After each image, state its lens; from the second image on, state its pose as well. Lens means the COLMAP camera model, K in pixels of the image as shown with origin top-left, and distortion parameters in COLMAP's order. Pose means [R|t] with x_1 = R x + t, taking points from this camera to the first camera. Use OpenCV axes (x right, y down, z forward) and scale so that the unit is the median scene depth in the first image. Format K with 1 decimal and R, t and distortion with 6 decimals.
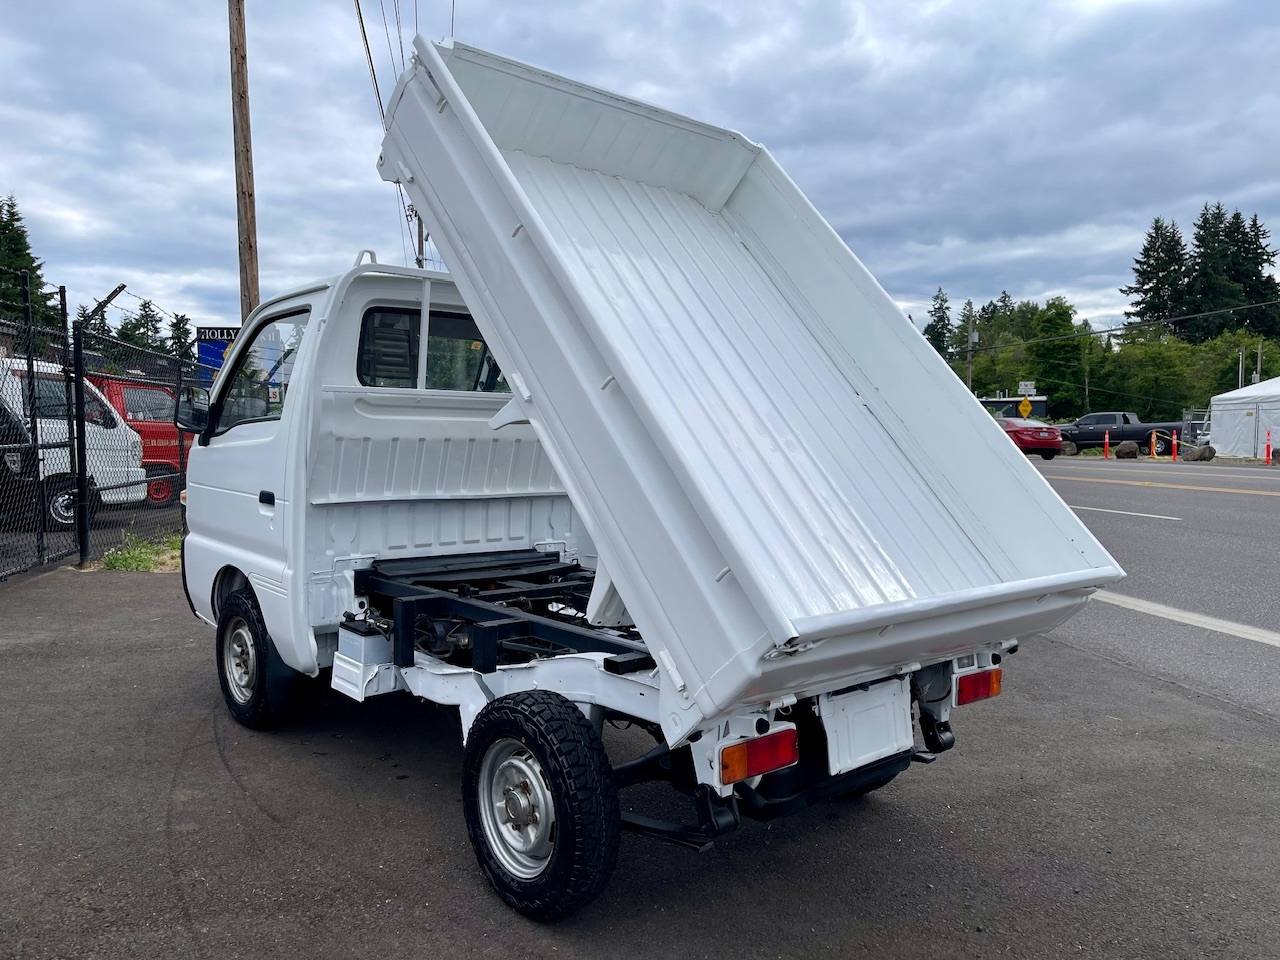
lens RADIAL K [[961.6, 0, 644.3], [0, 961.6, 476.3], [0, 0, 1]] dist [0.056580, -0.067807]
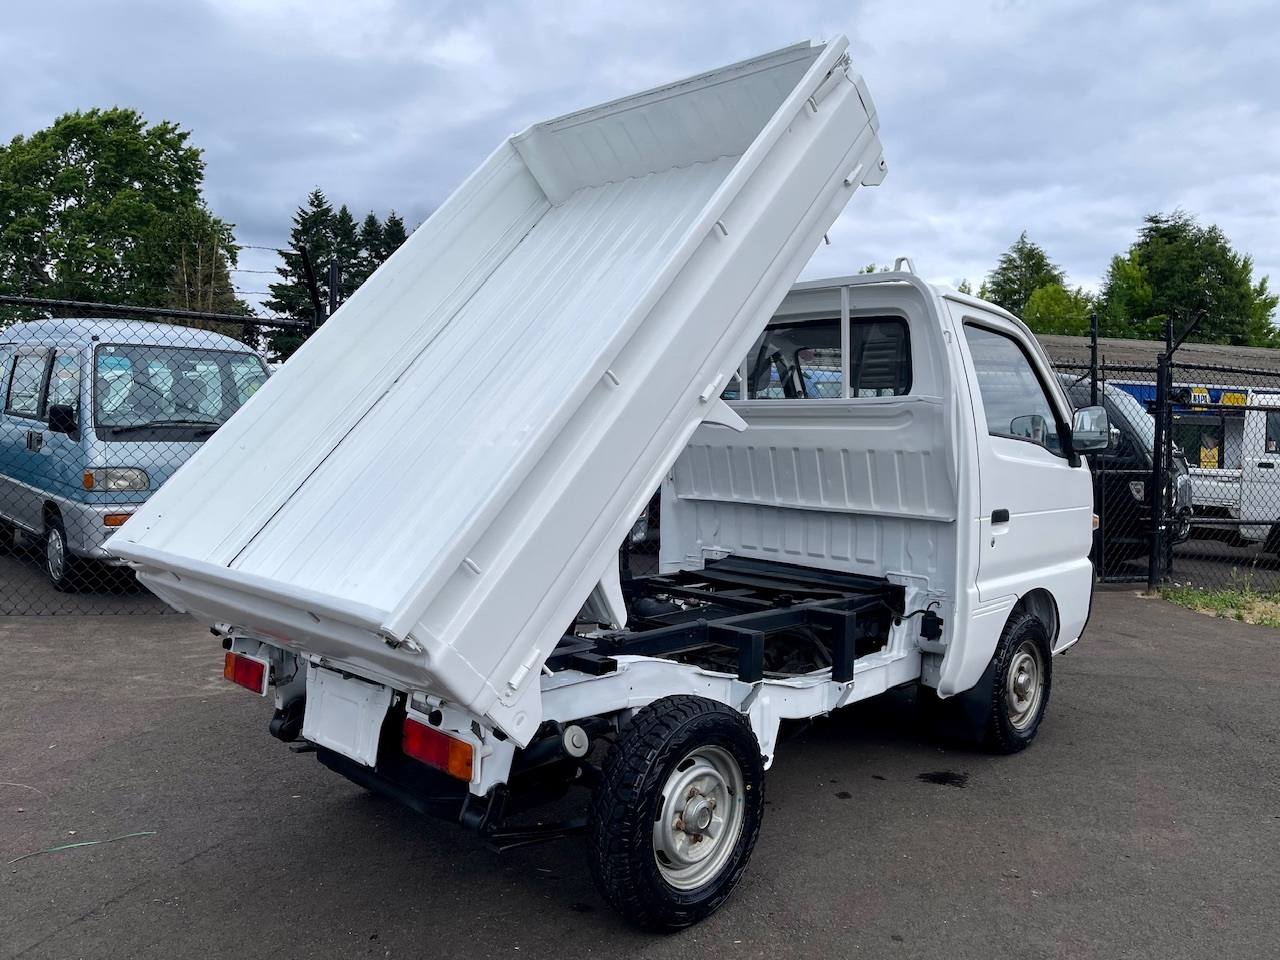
lens RADIAL K [[963.9, 0, 648.7], [0, 963.9, 479.4], [0, 0, 1]] dist [0.082414, -0.106341]
pose [[0.094229, 0.024136, -0.995258, 0.862833], [-0.073026, 0.997181, 0.017269, -0.013867], [0.992869, 0.071052, 0.095726, 0.833264]]
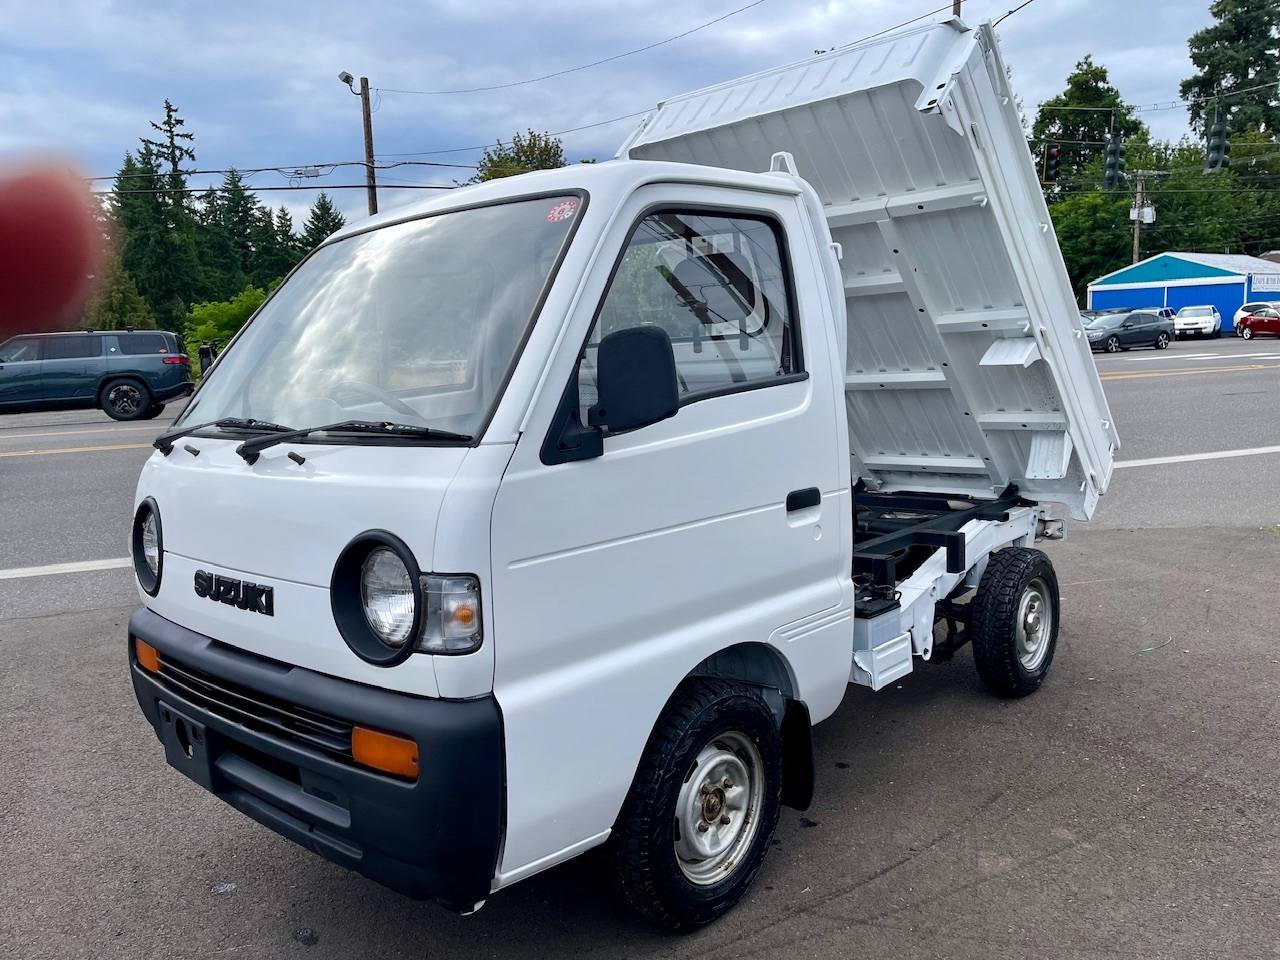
lens RADIAL K [[972.7, 0, 635.7], [0, 972.7, 464.9], [0, 0, 1]] dist [0.087760, -0.138707]
pose [[-0.099777, -0.116477, 0.988169, -1.062059], [0.089939, 0.988004, 0.125539, -0.097386], [-0.990937, 0.101400, -0.088105, 1.191497]]
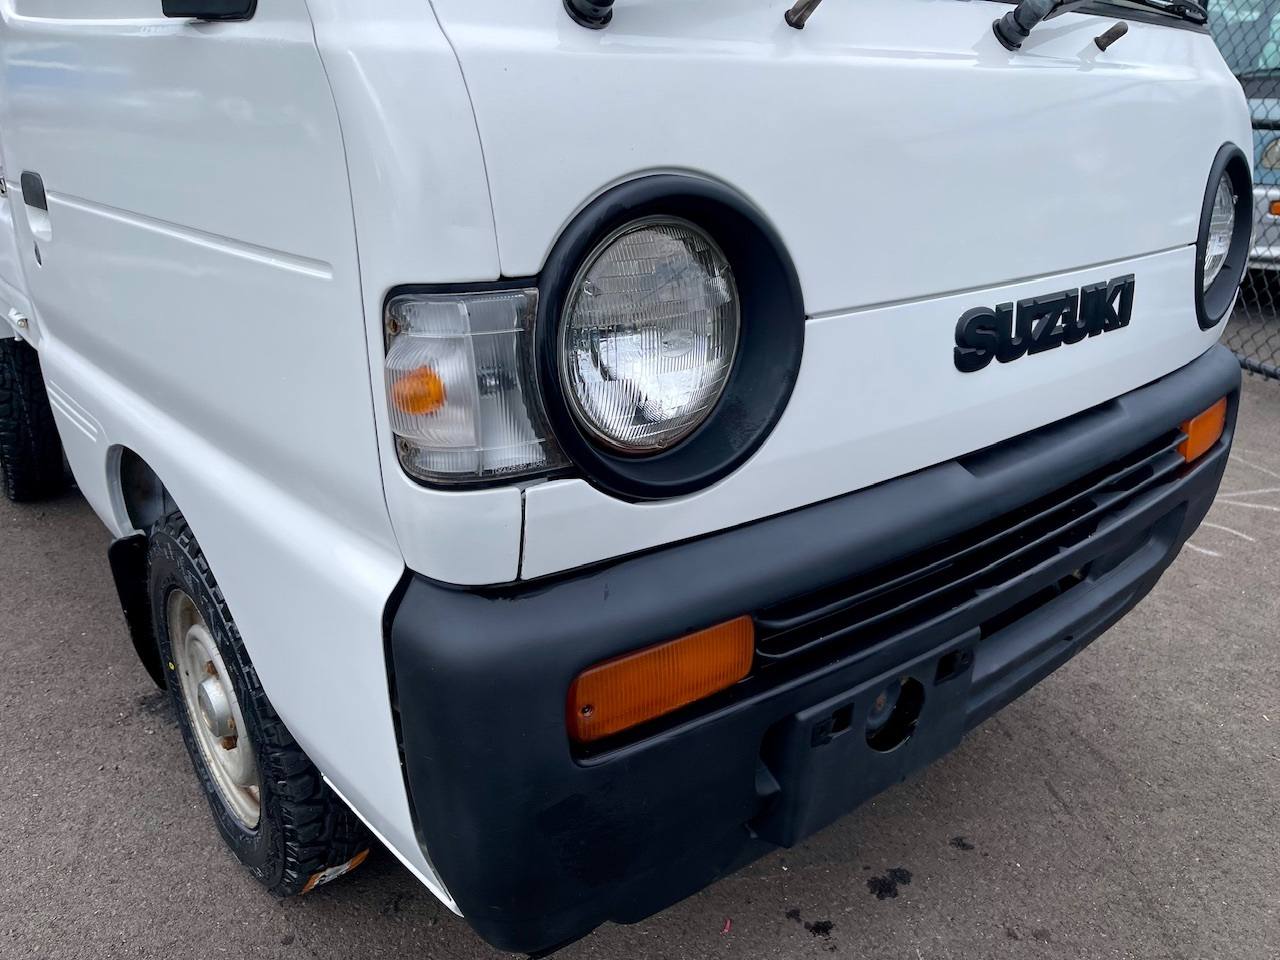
lens RADIAL K [[962.4, 0, 642.3], [0, 962.4, 483.2], [0, 0, 1]] dist [0.081455, -0.108846]
pose [[-0.999491, -0.024531, 0.020377, -0.335879], [-0.014521, 0.918975, 0.394049, -0.036699], [-0.028392, 0.393553, -0.918863, 1.684672]]
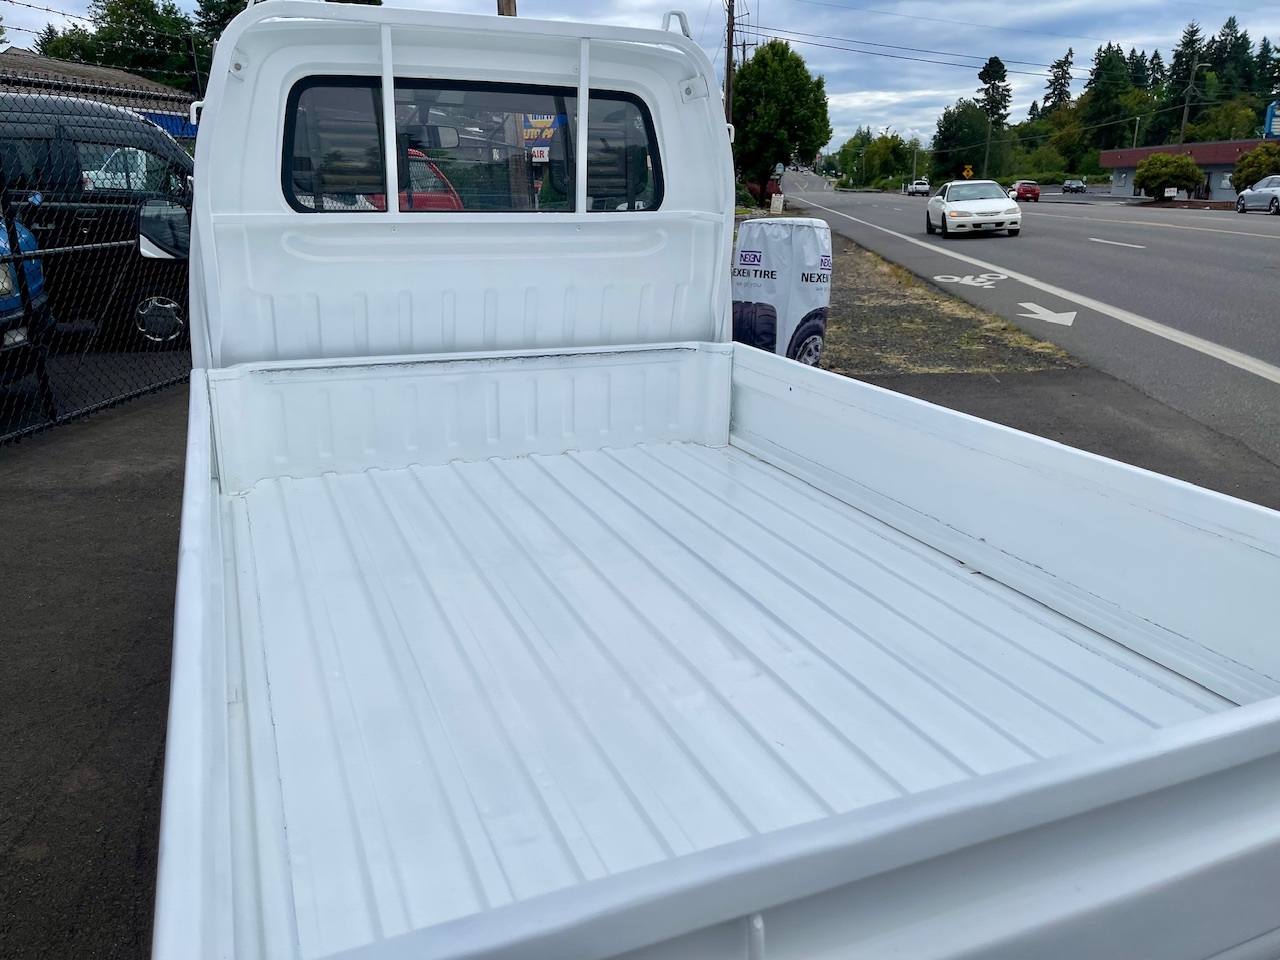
lens RADIAL K [[964.6, 0, 643.9], [0, 964.6, 467.0], [0, 0, 1]] dist [0.079369, -0.104582]
pose [[0.948178, 0.086293, -0.305797, 0.139460], [-0.012419, 0.971744, 0.235709, -0.084040], [0.317497, -0.219696, 0.922458, 0.444906]]
